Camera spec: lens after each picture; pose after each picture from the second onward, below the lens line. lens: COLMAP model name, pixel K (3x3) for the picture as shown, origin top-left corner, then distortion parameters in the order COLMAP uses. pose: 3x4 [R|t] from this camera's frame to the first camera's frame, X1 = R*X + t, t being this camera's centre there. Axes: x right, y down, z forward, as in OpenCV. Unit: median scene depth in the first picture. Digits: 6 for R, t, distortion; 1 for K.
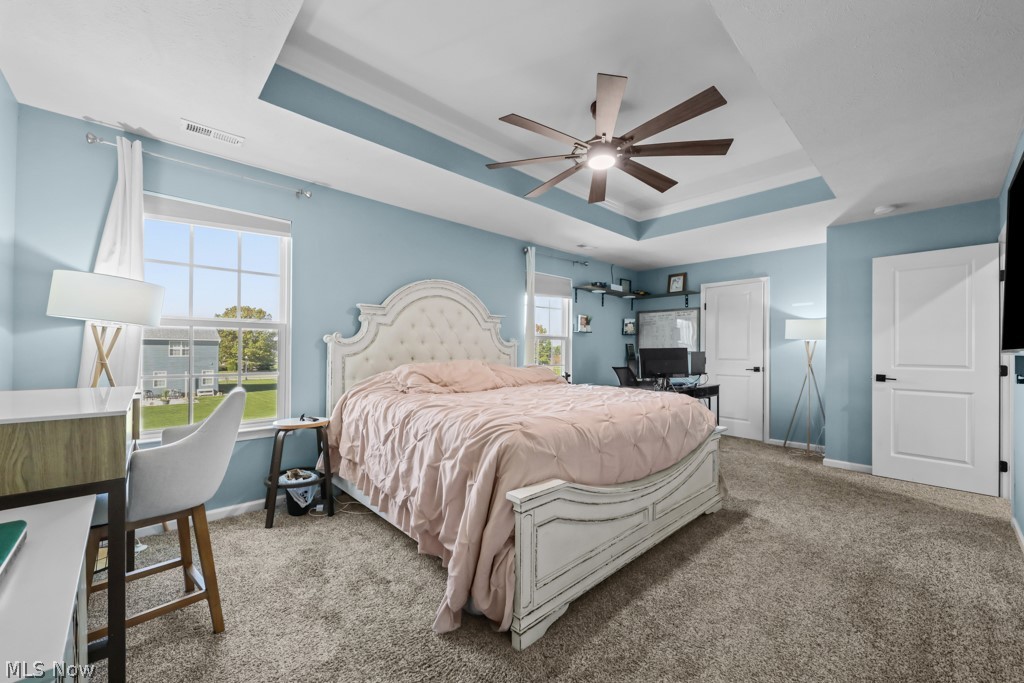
lens RADIAL K [[411.0, 0, 515.4], [0, 411.0, 346.7], [0, 0, 1]] dist [0.014793, -0.001923]
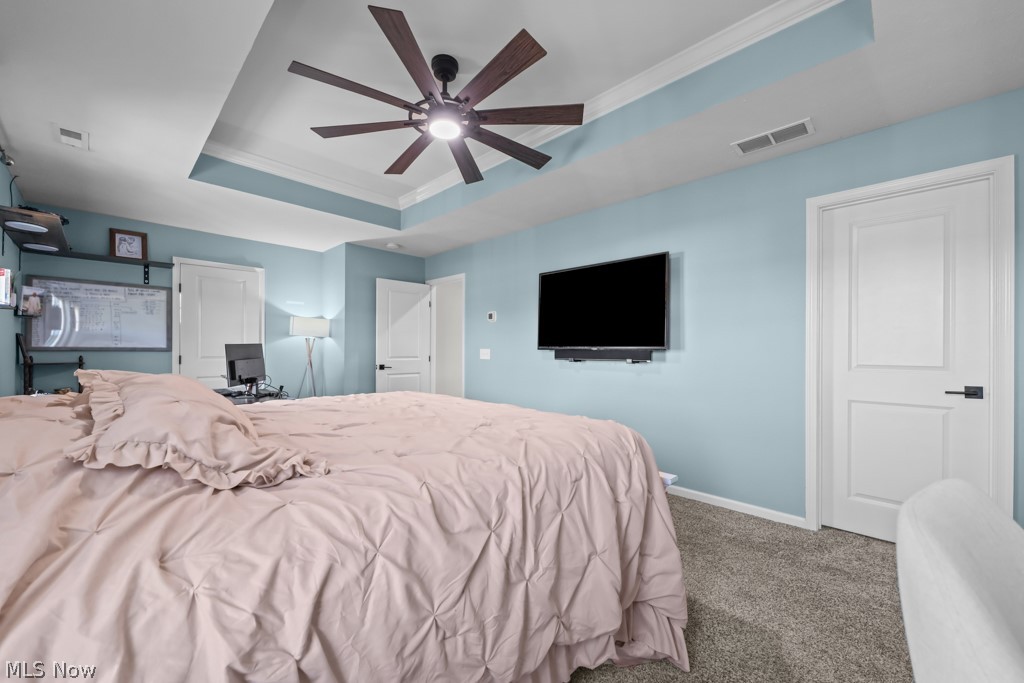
lens RADIAL K [[411.0, 0, 510.7], [0, 411.0, 348.3], [0, 0, 1]] dist [0.014793, -0.001923]
pose [[-0.068995, -0.006926, 0.997593, -0.330652], [-0.013476, 0.999891, 0.006009, -0.000282], [-0.997526, -0.013028, -0.069081, 0.446763]]
